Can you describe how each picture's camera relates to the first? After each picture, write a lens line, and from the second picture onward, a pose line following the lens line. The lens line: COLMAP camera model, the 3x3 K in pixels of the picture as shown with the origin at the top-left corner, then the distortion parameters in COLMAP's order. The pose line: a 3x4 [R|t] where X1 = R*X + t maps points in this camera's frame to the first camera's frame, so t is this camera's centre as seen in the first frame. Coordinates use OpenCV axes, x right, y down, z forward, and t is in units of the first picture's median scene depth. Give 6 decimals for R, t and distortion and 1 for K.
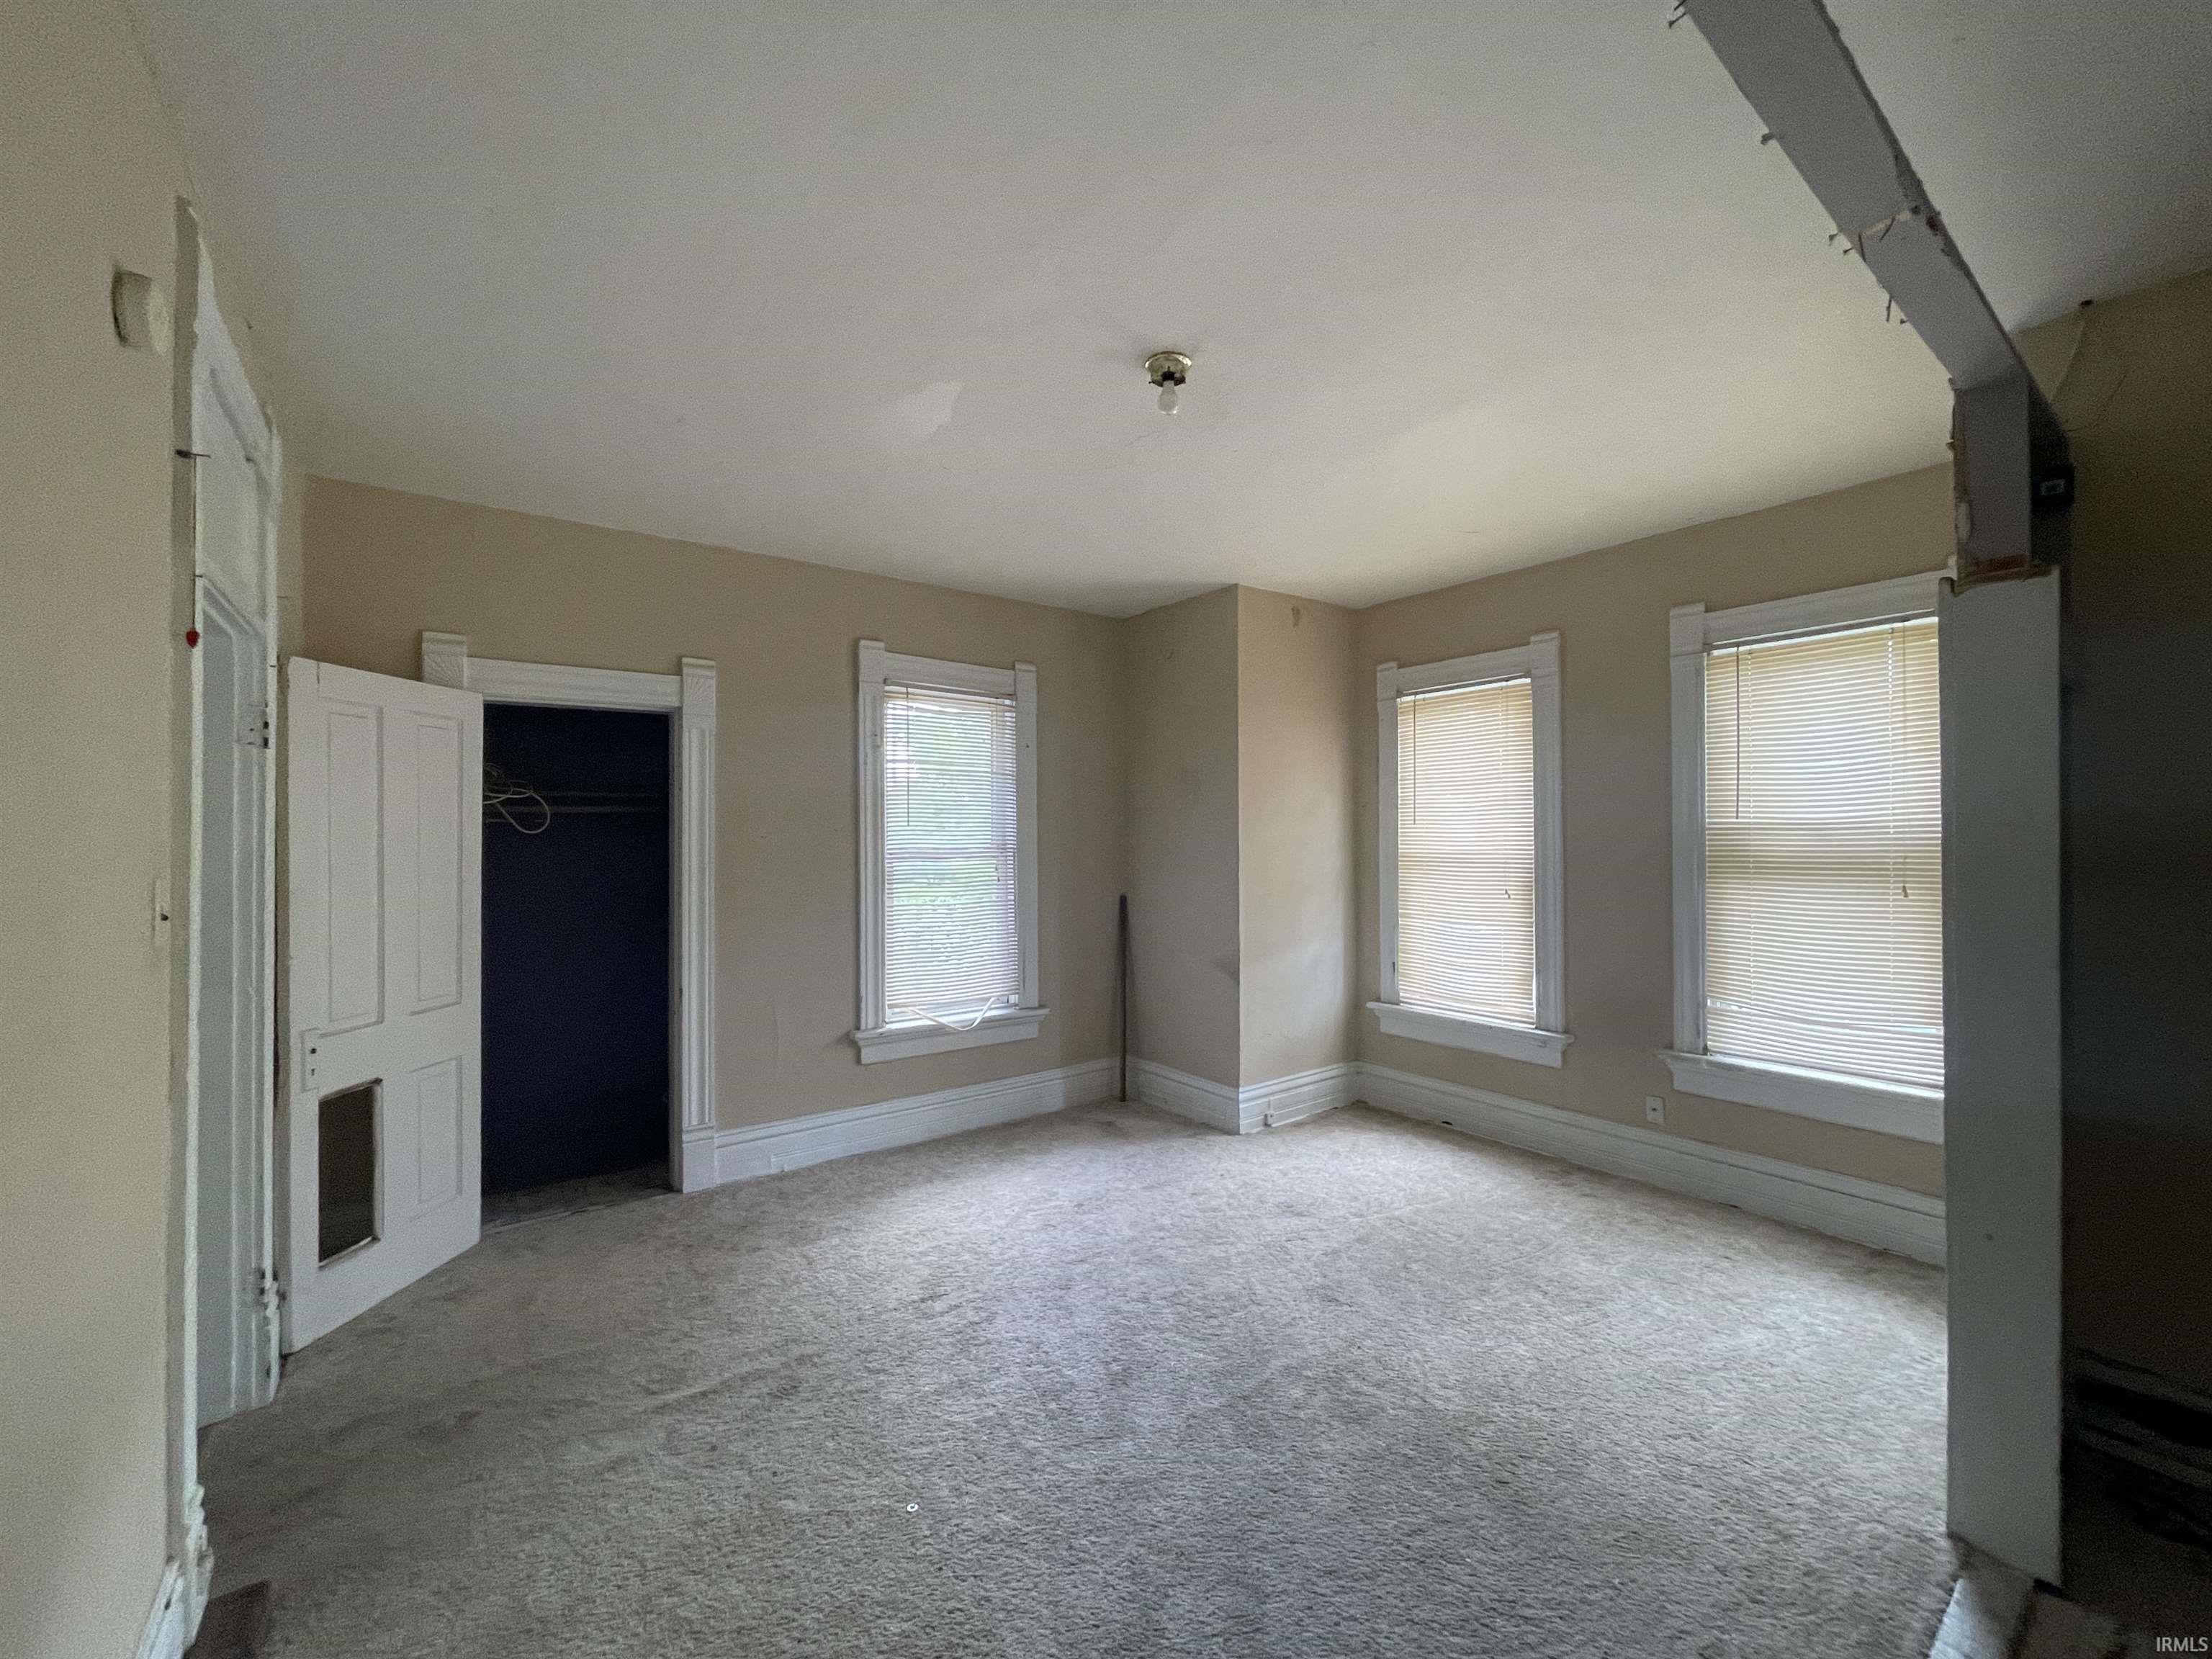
lens RADIAL K [[895.8, 0, 1108.8], [0, 895.8, 830.4], [0, 0, 1]] dist [0.002954, 0.000598]
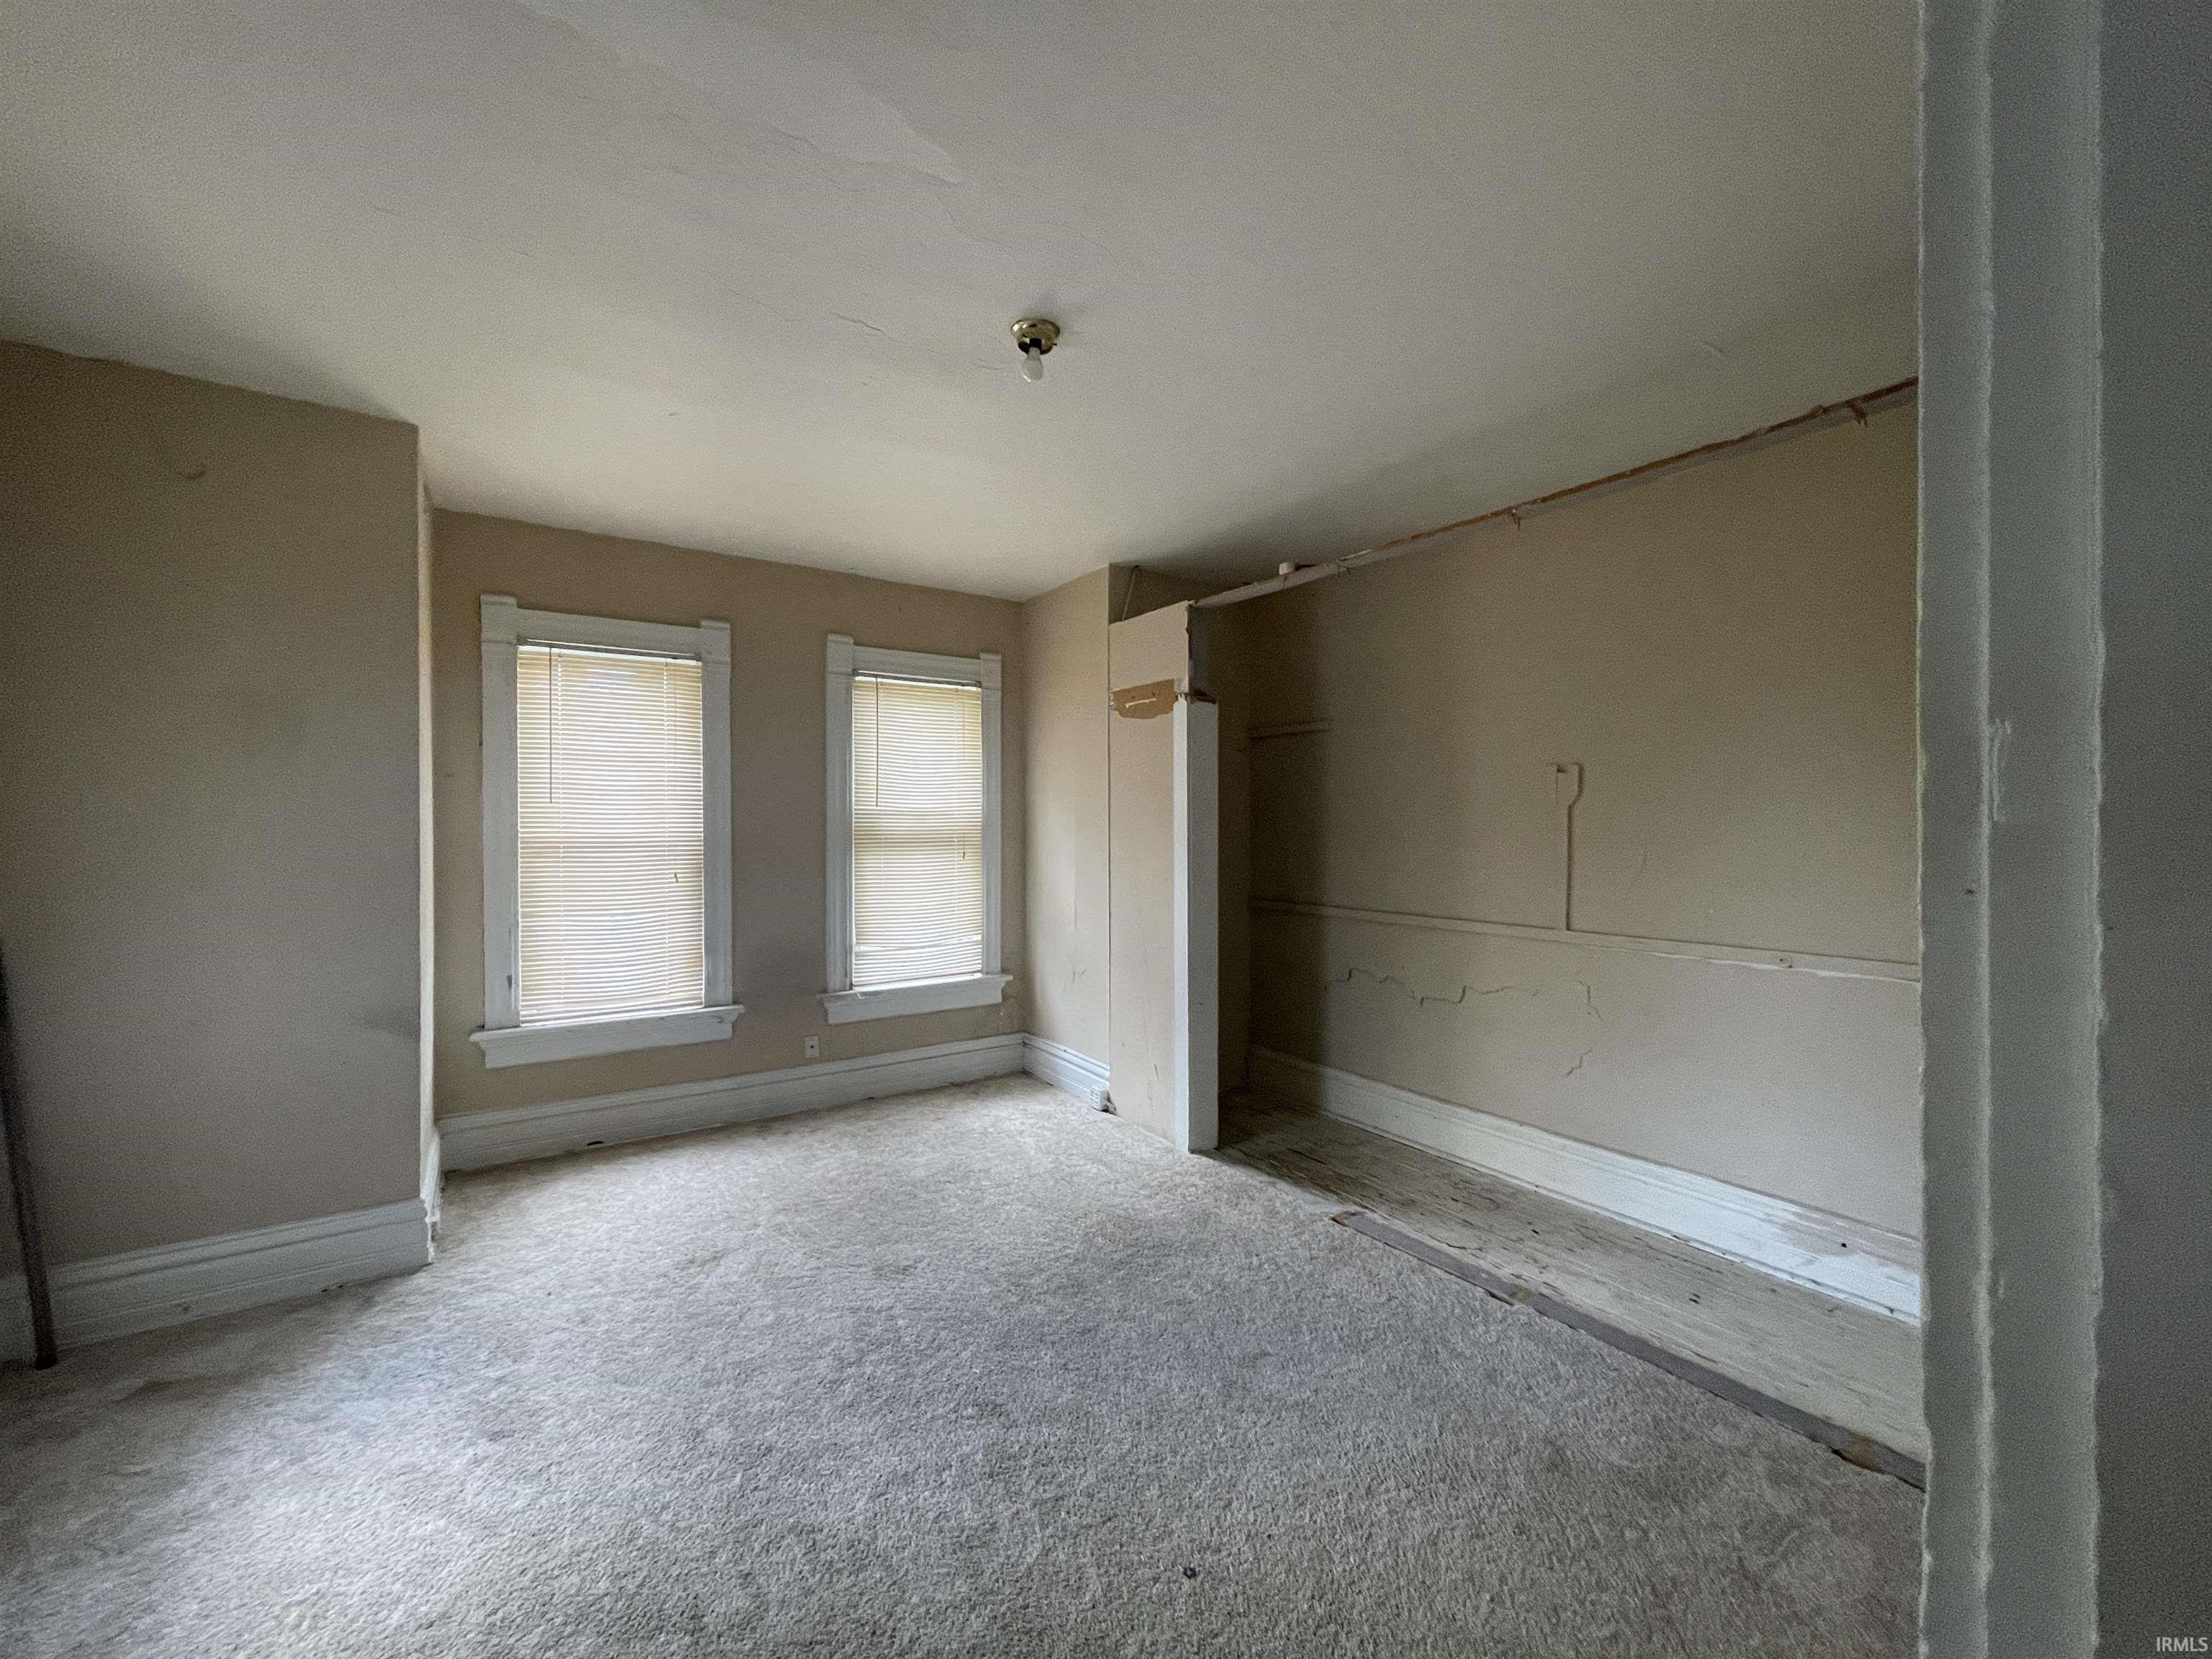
lens RADIAL K [[895.8, 0, 1107.6], [0, 895.8, 831.7], [0, 0, 1]] dist [0.002954, 0.000598]
pose [[0.052262, -0.002654, 0.998630, -0.523542], [-0.006497, 0.999974, 0.002998, 0.015532], [-0.998612, -0.006645, 0.052244, 0.498349]]
